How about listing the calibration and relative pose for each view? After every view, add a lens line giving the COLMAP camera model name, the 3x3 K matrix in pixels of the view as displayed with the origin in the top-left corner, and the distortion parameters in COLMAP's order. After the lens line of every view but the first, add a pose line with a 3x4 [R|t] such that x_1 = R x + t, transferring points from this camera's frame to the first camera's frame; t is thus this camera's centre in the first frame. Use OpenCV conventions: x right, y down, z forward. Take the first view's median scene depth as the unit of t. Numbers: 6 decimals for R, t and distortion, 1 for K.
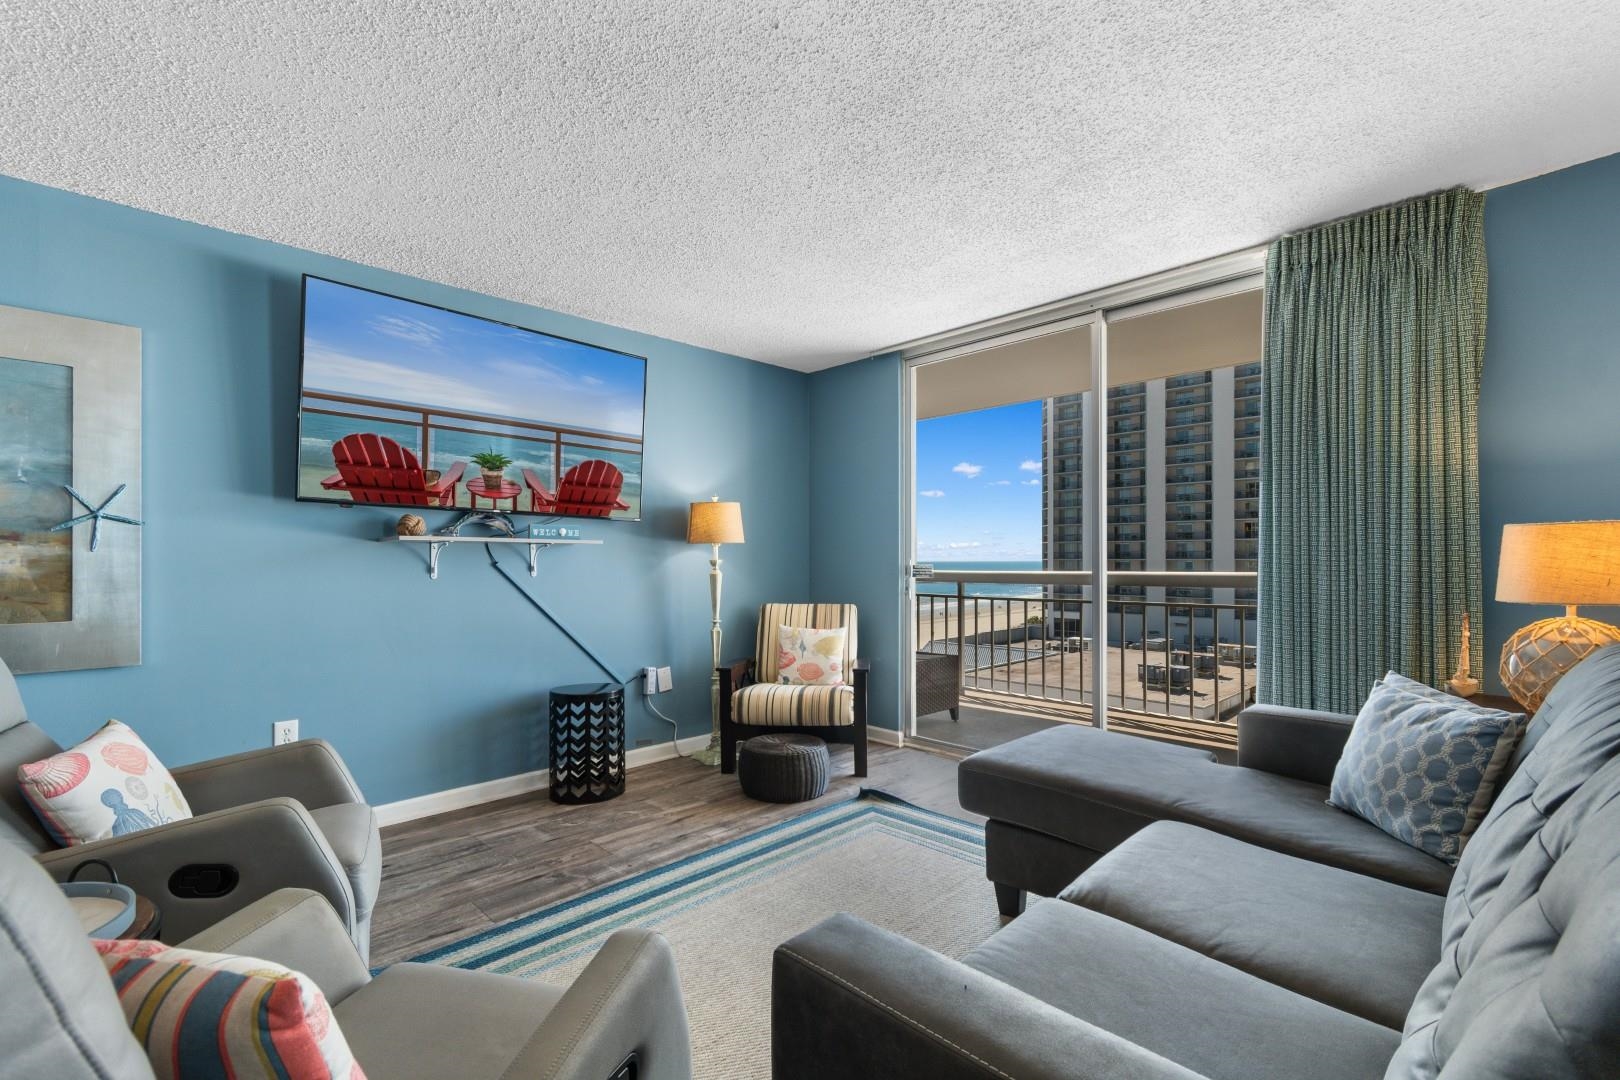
lens RADIAL K [[718.5, 0, 813.5], [0, 718.5, 561.0], [0, 0, 1]] dist [0.001093, -0.000594]
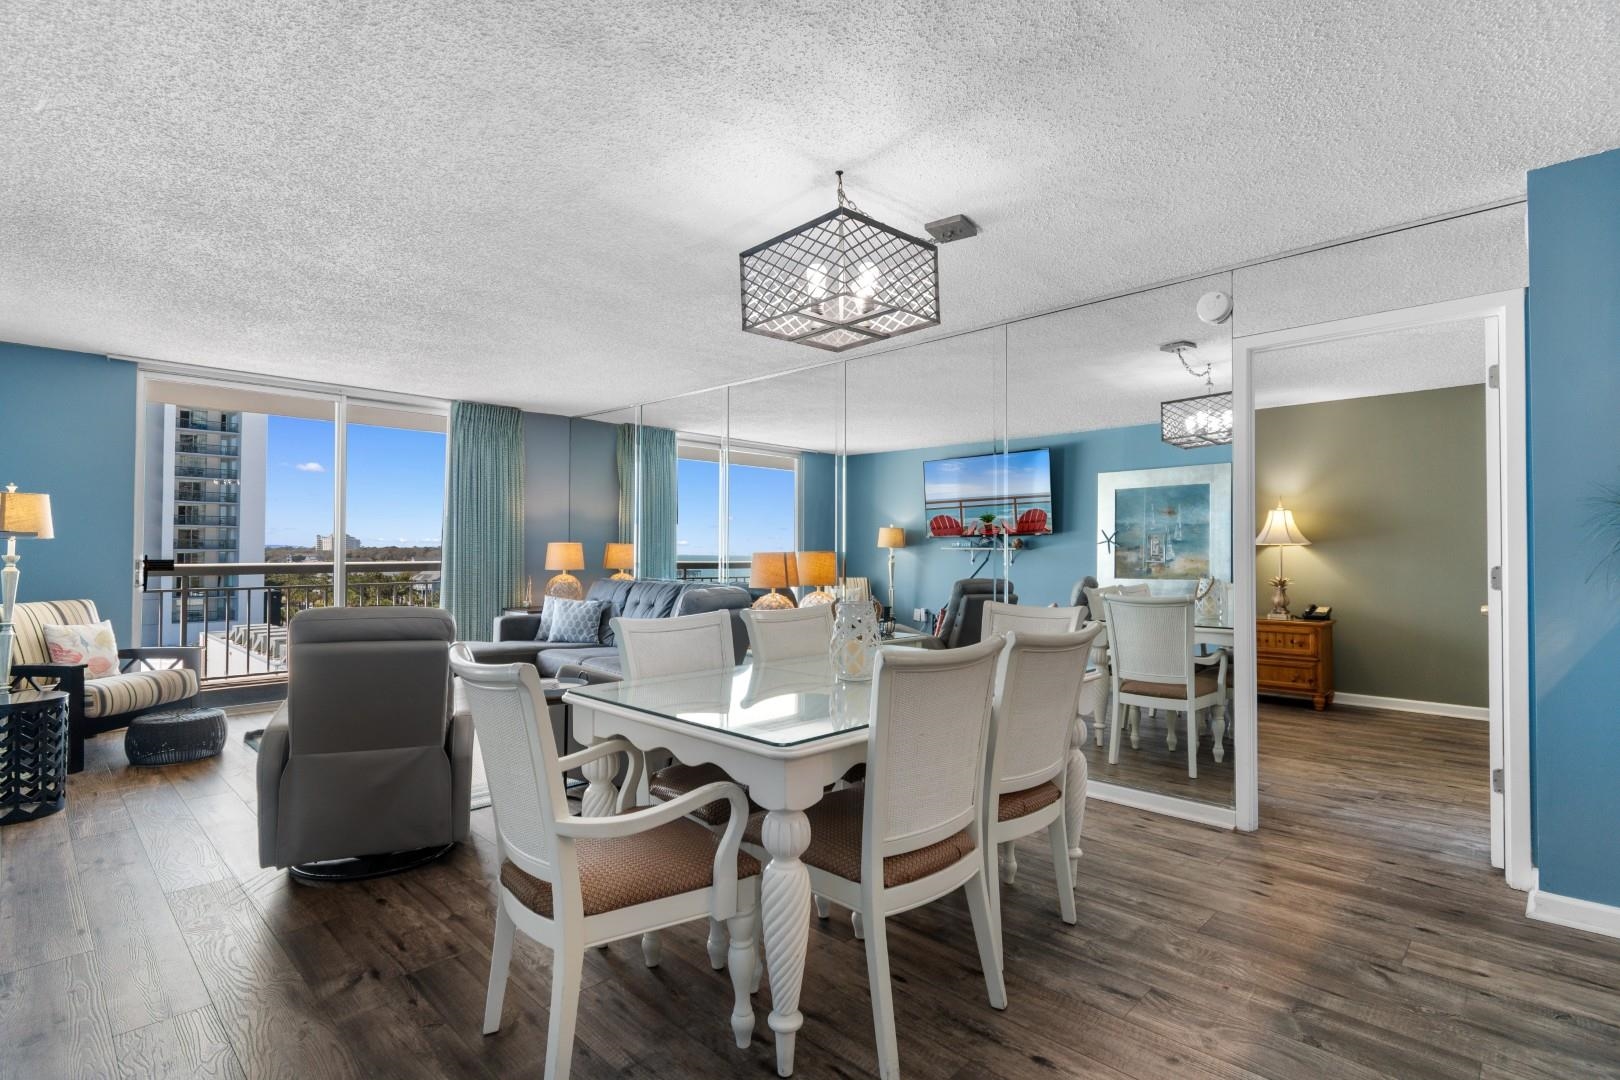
lens RADIAL K [[783.0, 0, 812.9], [0, 783.0, 536.8], [0, 0, 1]] dist [-0.003131, -0.001284]
pose [[-0.023197, 0.021254, 0.999505, -1.574441], [-0.002474, 0.999770, -0.021317, -0.008669], [-0.999728, -0.002968, -0.023139, 0.022780]]
